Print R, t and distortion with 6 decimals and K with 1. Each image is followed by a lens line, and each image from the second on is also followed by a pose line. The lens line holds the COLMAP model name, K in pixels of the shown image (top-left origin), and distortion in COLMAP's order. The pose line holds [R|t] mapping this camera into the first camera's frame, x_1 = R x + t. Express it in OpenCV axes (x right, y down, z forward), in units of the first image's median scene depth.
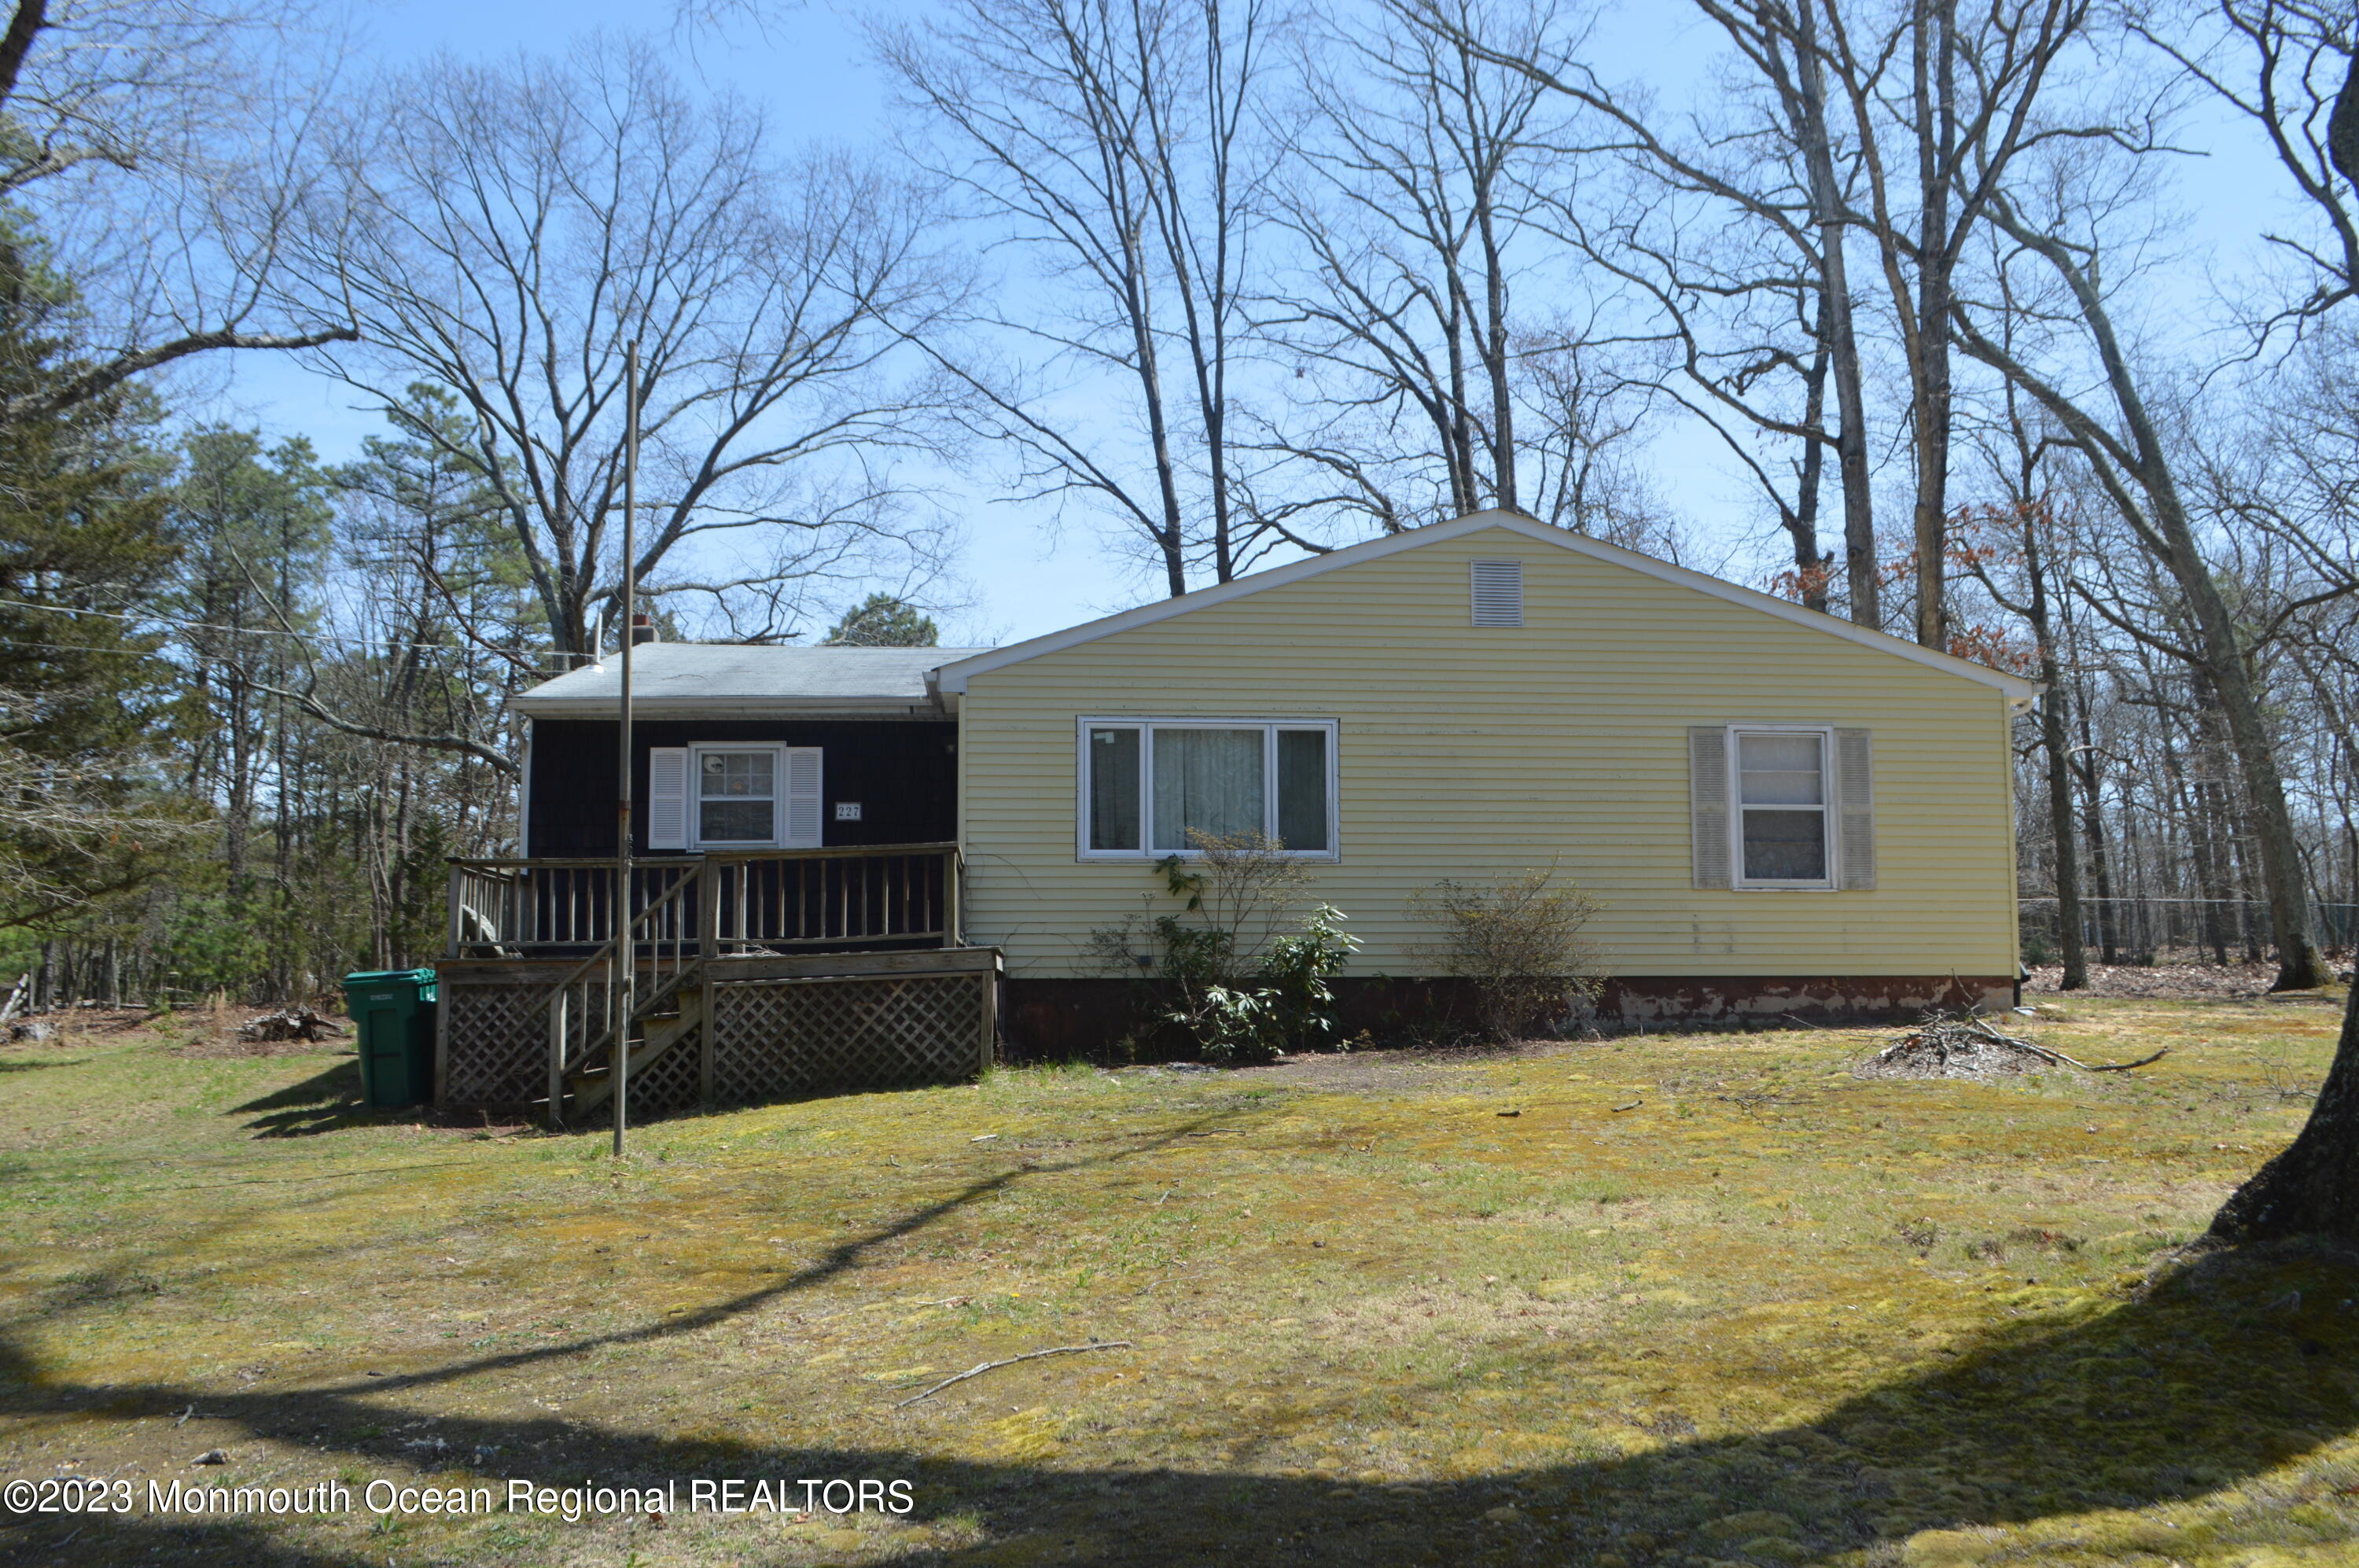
lens RADIAL K [[1858.9, 0, 1149.0], [0, 1858.9, 835.2], [0, 0, 1]] dist [-0.003374, 0.001154]
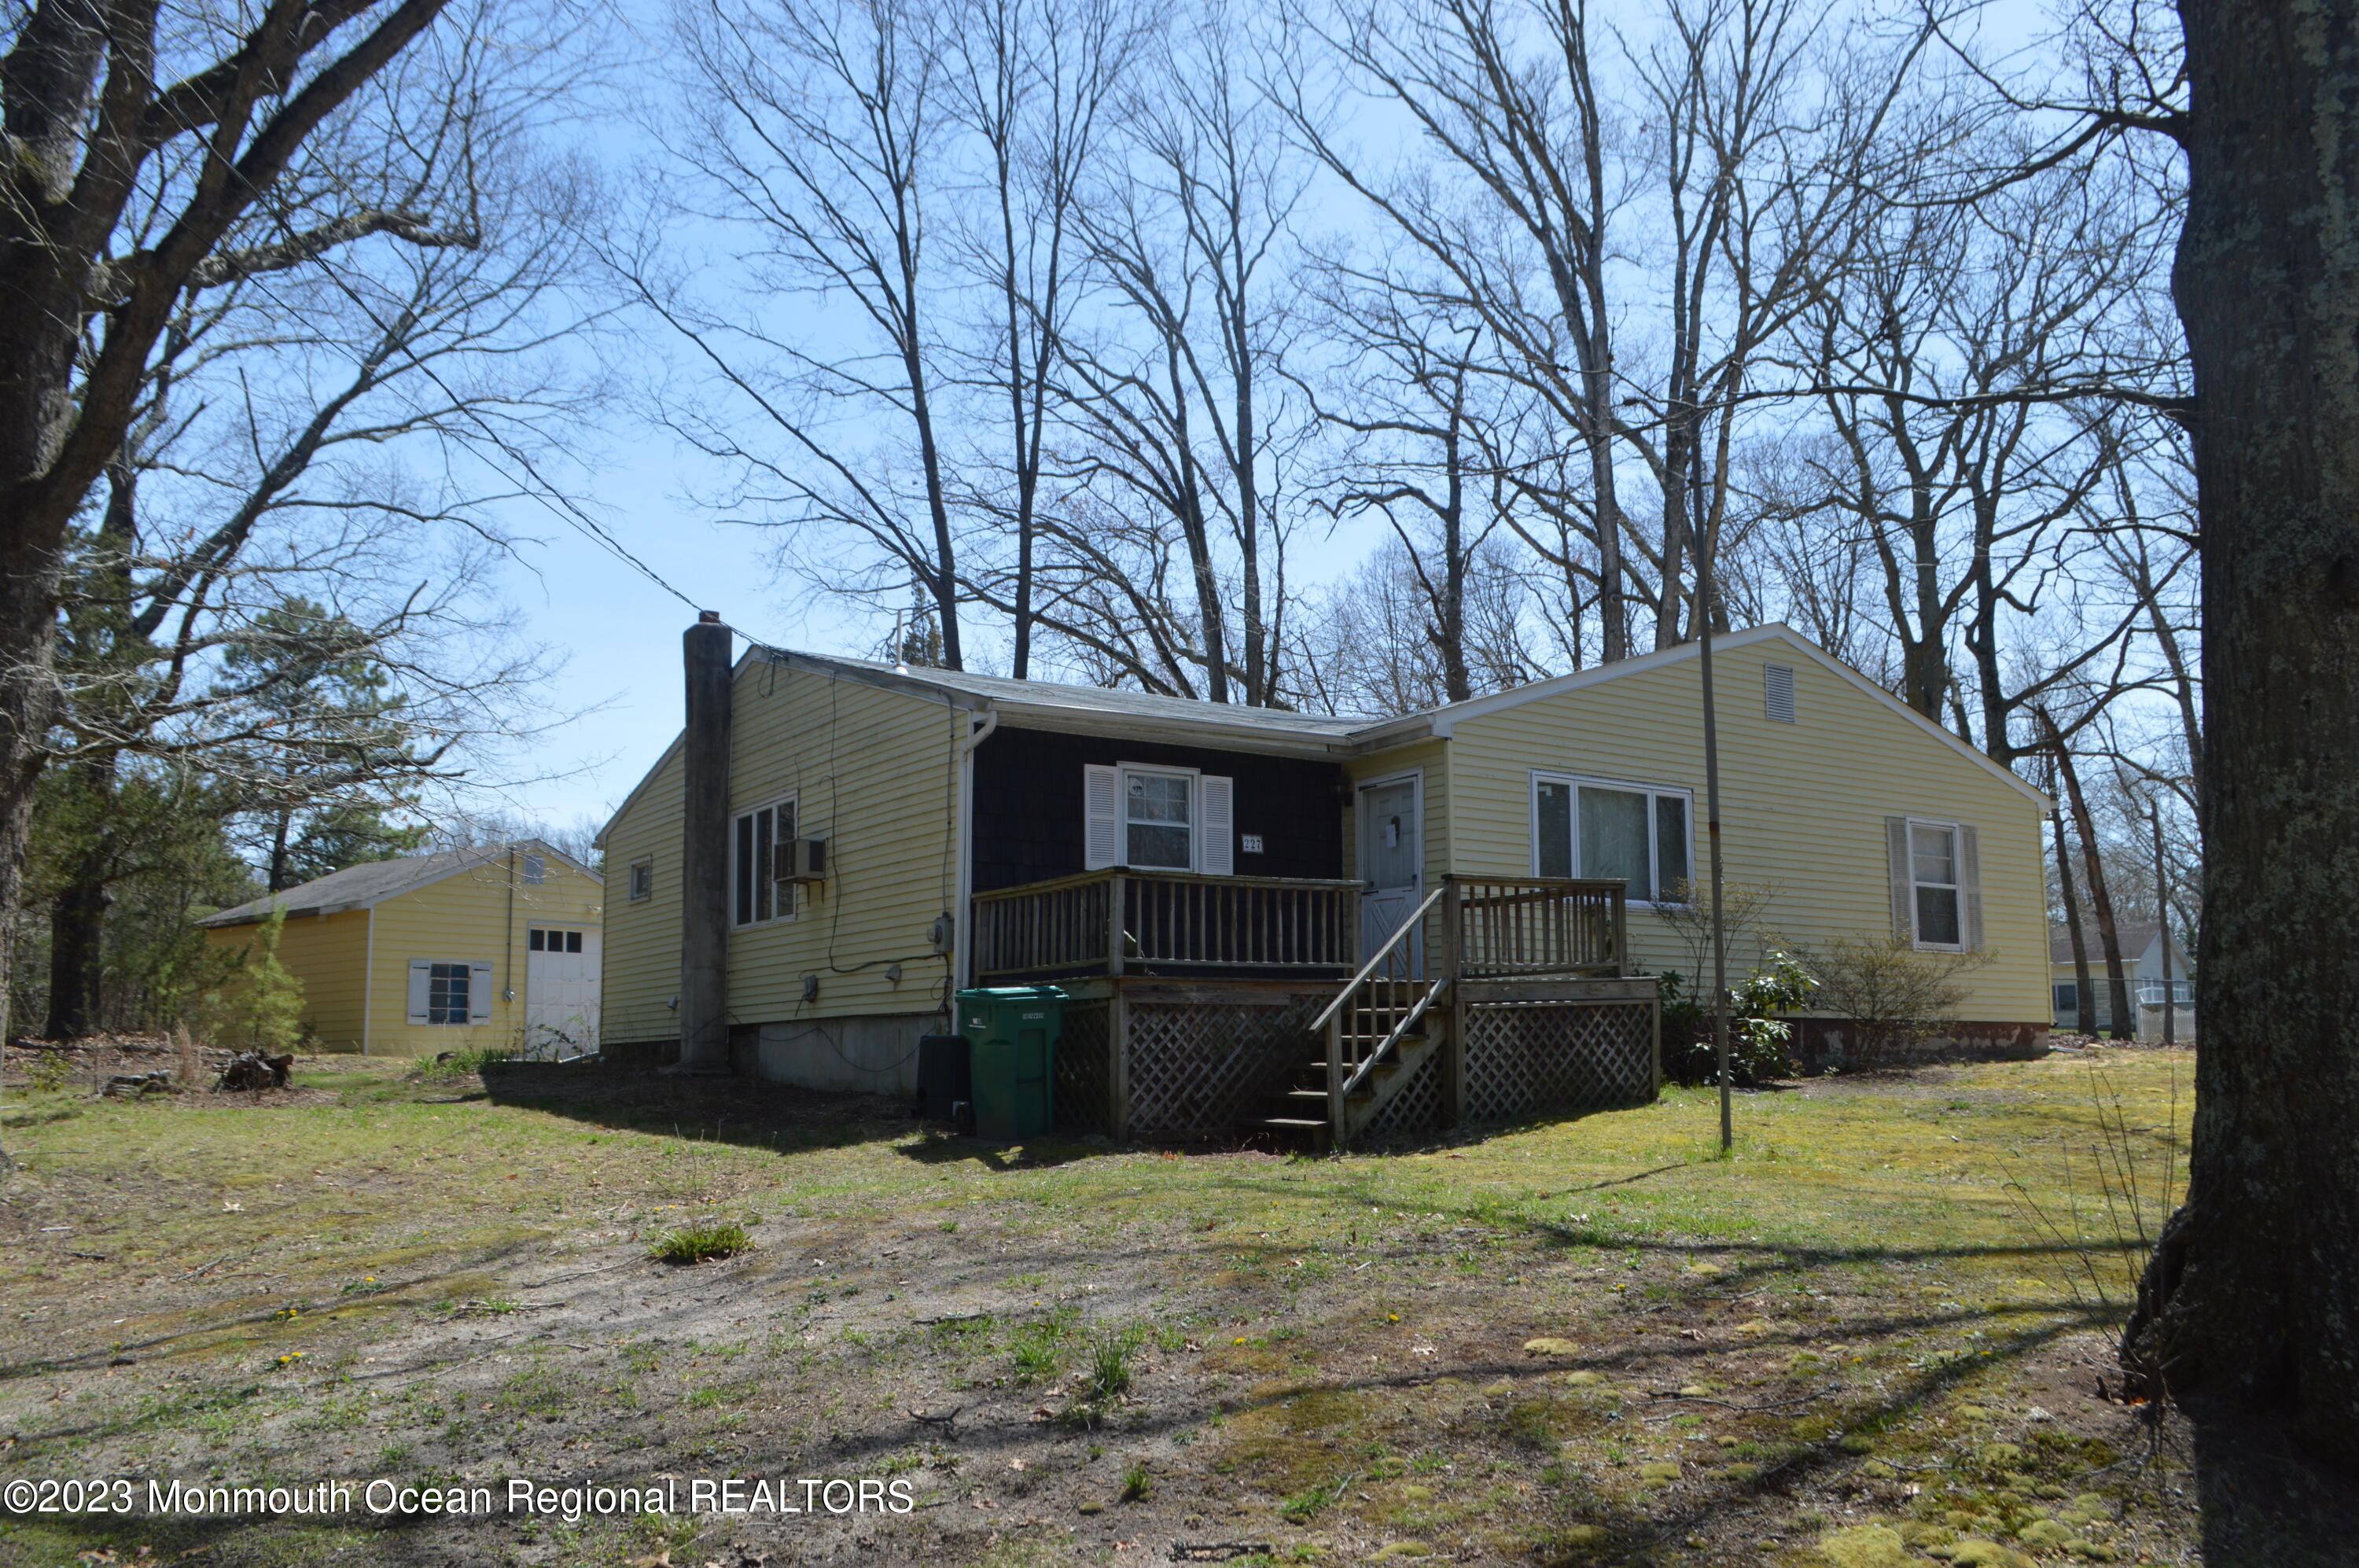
lens RADIAL K [[1858.9, 0, 1149.0], [0, 1858.9, 835.2], [0, 0, 1]] dist [-0.003374, 0.001154]
pose [[0.882020, 0.062361, 0.467067, -0.706998], [-0.045255, 0.997833, -0.047766, 0.034704], [-0.469034, 0.020994, 0.882931, 0.144630]]
